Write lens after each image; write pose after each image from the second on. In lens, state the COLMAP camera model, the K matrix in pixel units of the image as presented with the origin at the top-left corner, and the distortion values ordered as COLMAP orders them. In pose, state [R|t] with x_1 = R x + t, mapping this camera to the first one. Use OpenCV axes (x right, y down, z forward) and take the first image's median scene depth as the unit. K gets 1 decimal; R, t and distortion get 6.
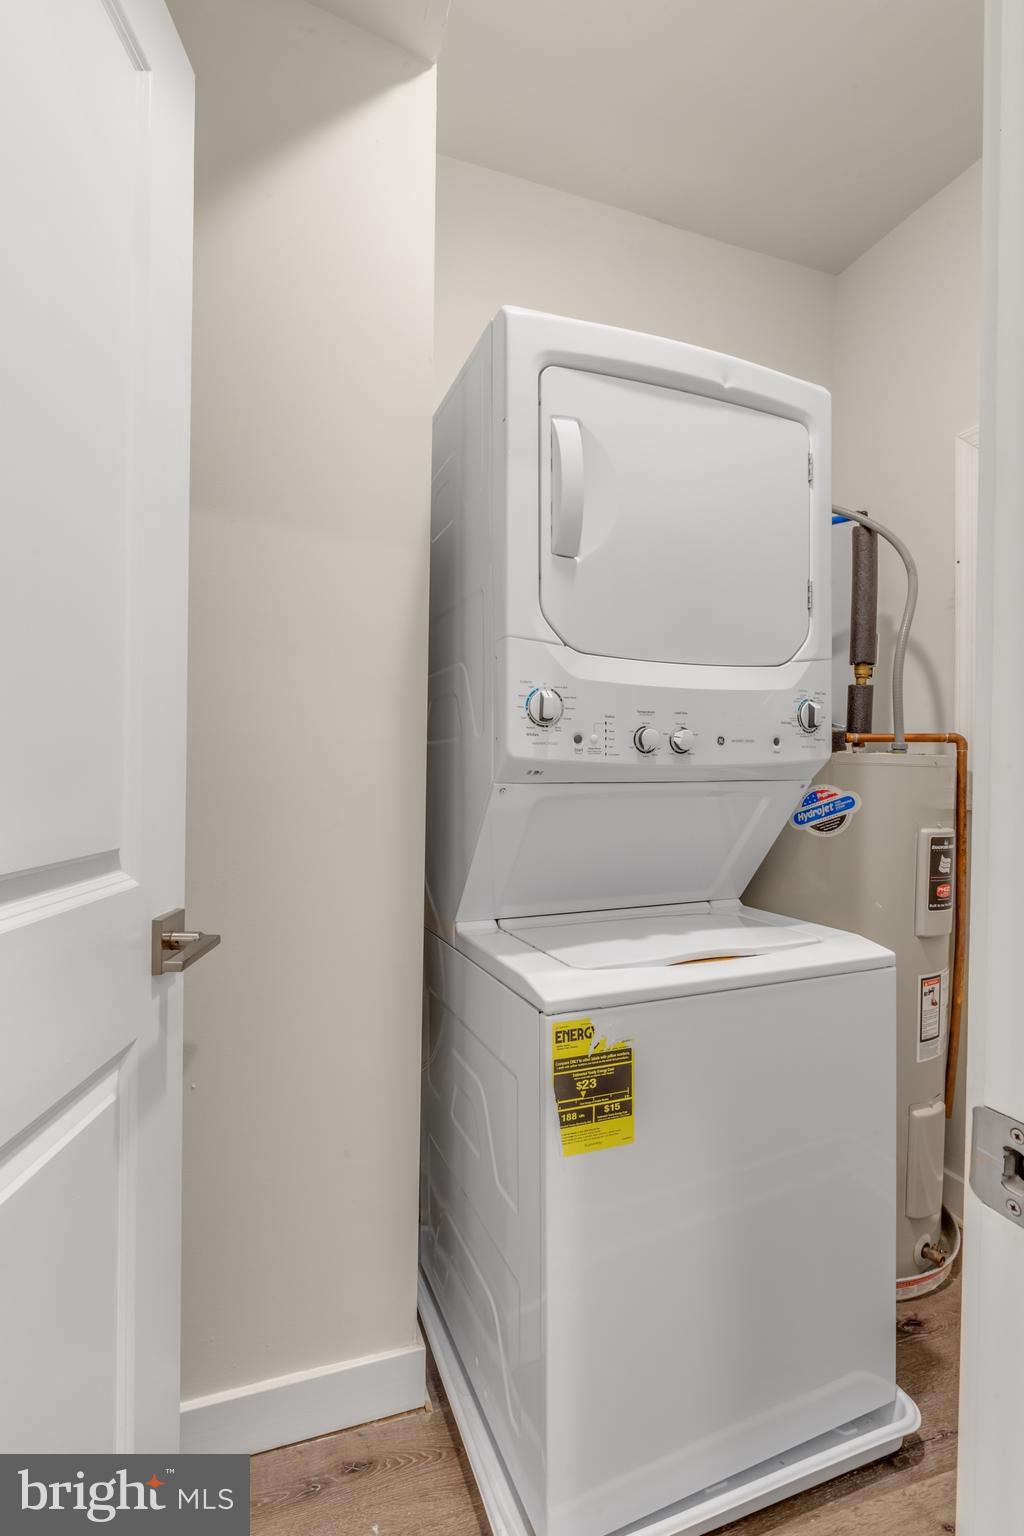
lens RADIAL K [[749.9, 0, 514.6], [0, 749.9, 806.3], [0, 0, 1]] dist [-0.000396, 0.000379]
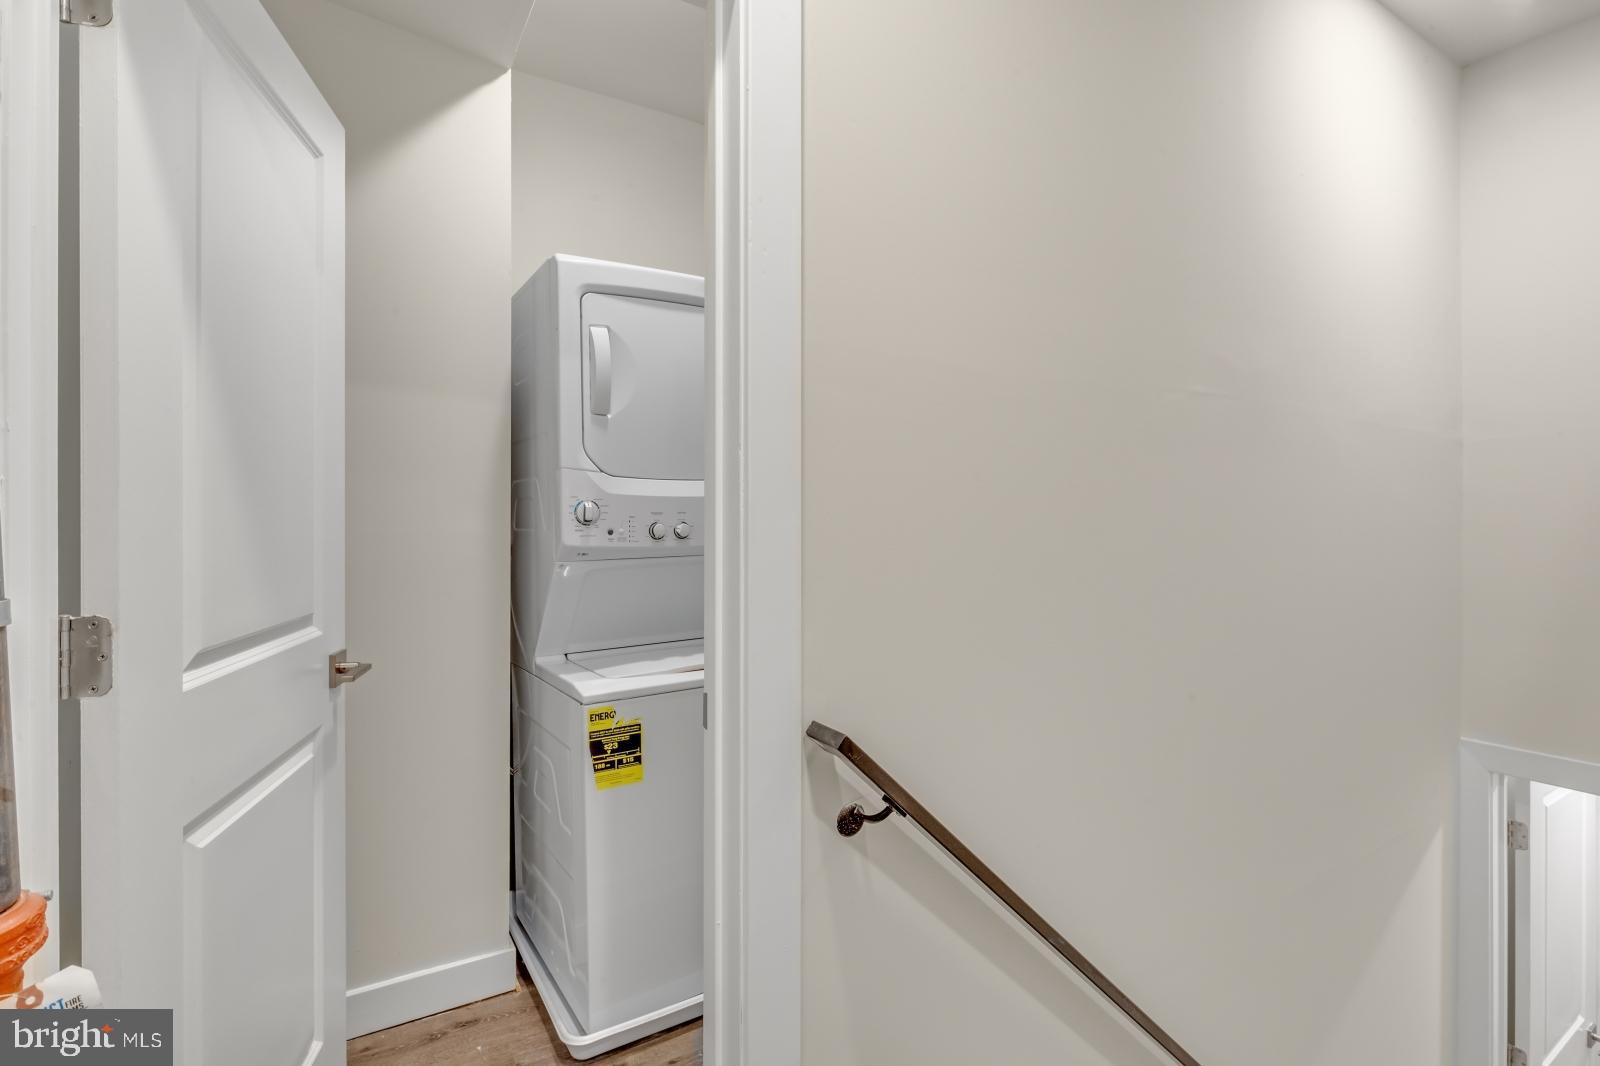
lens RADIAL K [[786.2, 0, 807.5], [0, 786.2, 534.8], [0, 0, 1]] dist [0.000339, -0.000414]
pose [[0.979102, -0.020370, 0.202347, 0.156908], [0.025783, 0.999376, -0.024153, -0.034902], [-0.201729, 0.028866, 0.979016, -0.692782]]
